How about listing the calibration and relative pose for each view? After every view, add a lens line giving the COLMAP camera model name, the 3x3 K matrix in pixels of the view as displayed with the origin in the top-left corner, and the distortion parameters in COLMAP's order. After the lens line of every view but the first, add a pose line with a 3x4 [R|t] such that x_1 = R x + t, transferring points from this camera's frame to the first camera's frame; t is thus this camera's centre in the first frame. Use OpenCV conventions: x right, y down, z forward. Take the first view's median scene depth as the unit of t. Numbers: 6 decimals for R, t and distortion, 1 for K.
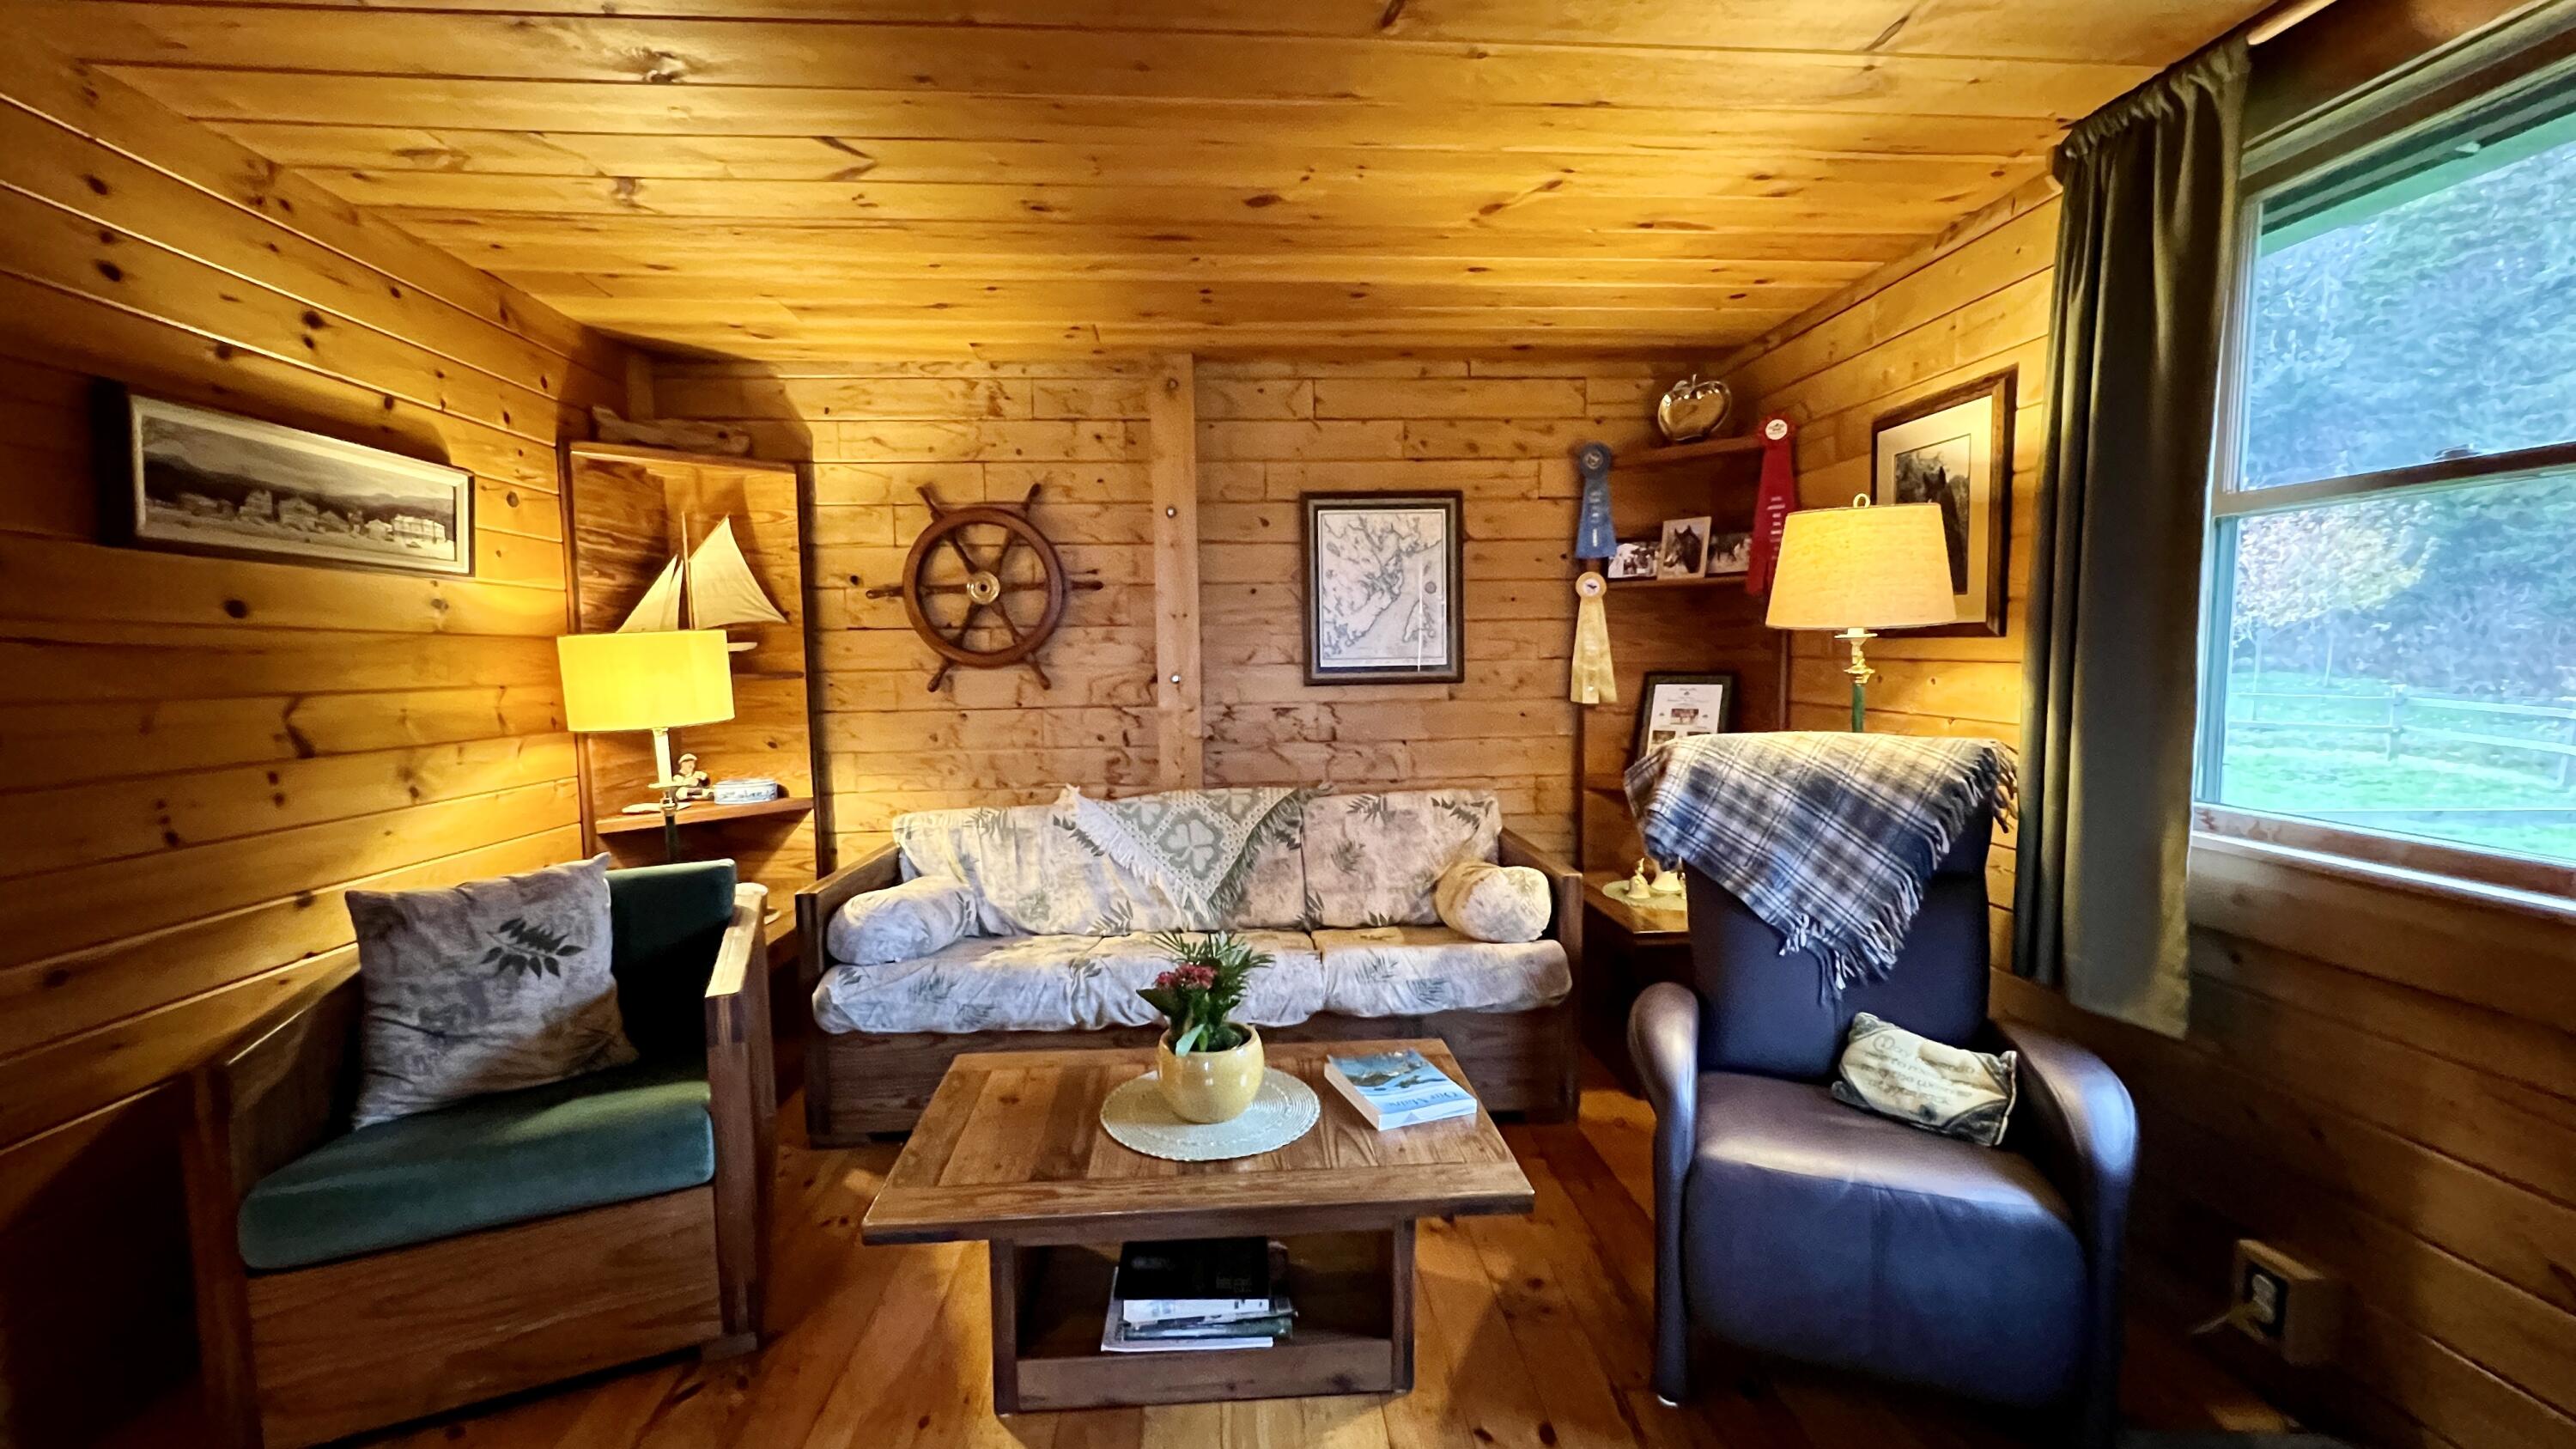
lens RADIAL K [[1026.1, 0, 1285.2], [0, 1026.1, 734.7], [0, 0, 1]] dist [-0.001435, -0.000625]
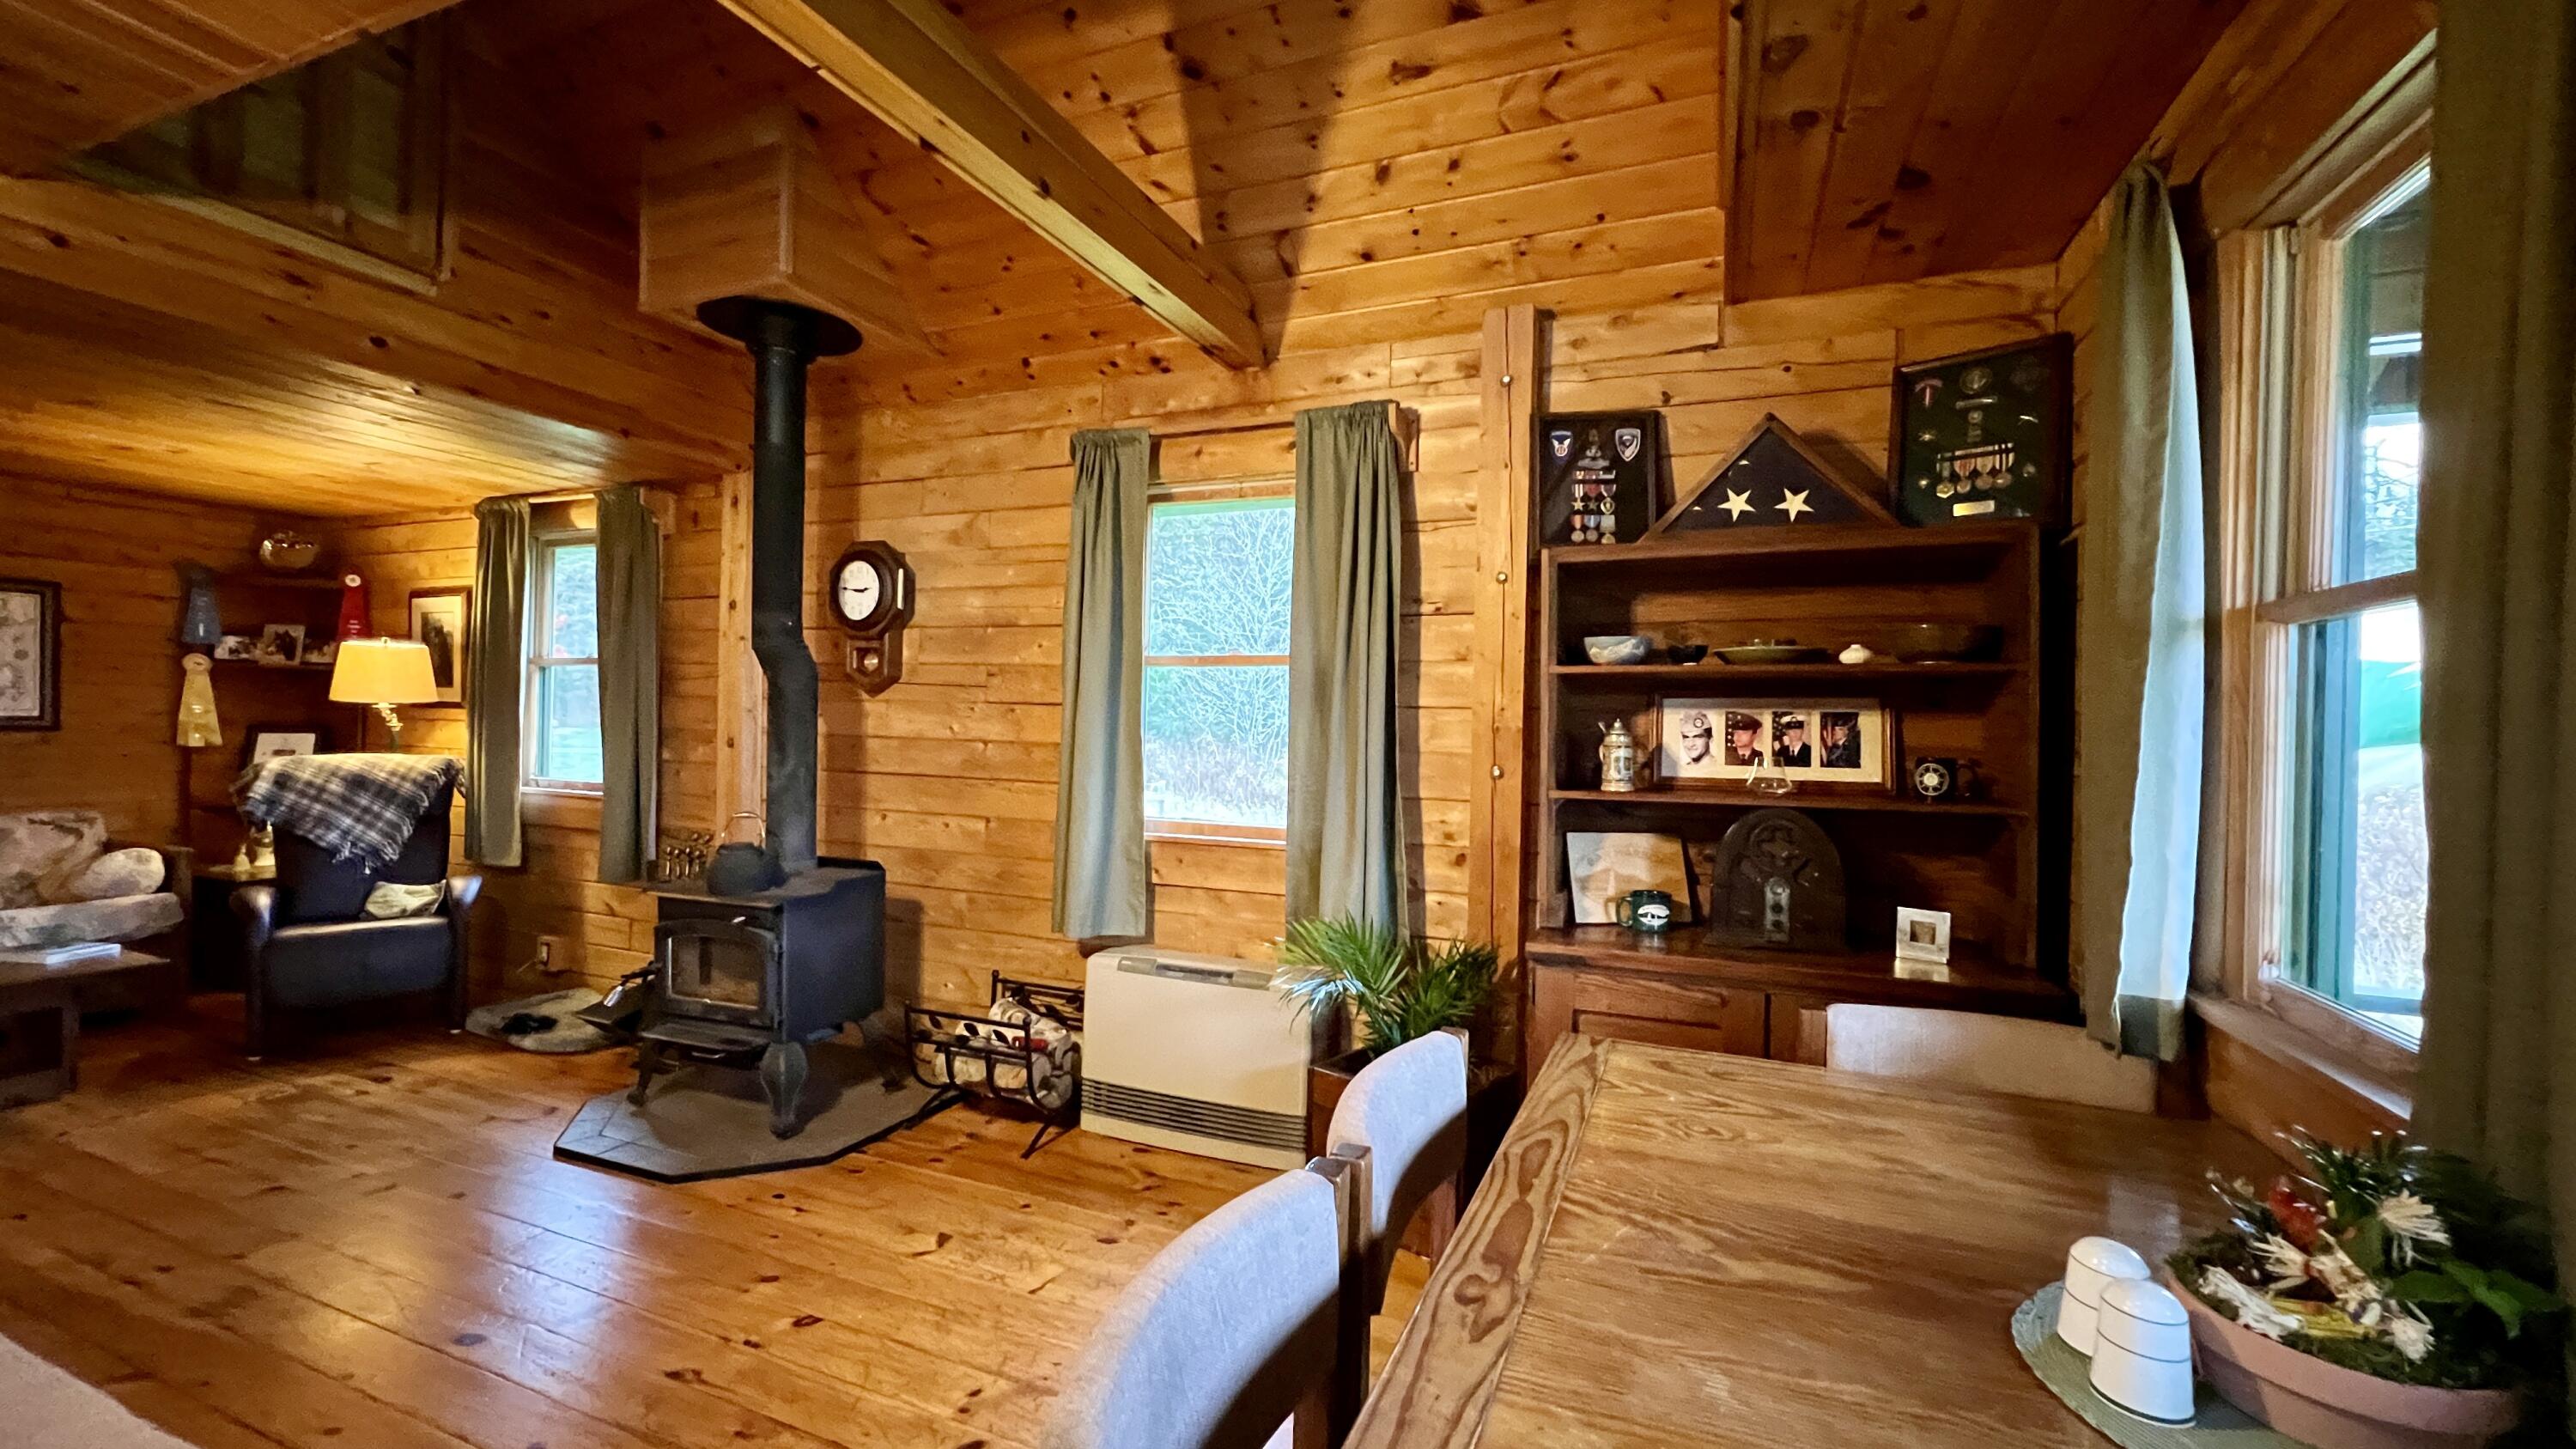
lens RADIAL K [[1026.1, 0, 1285.5], [0, 1026.1, 739.6], [0, 0, 1]] dist [-0.001435, -0.000625]
pose [[0.442116, 0.014542, 0.896840, -0.416892], [0.047814, 0.998065, -0.039755, 0.120697], [-0.895683, 0.060458, 0.440565, -1.323001]]
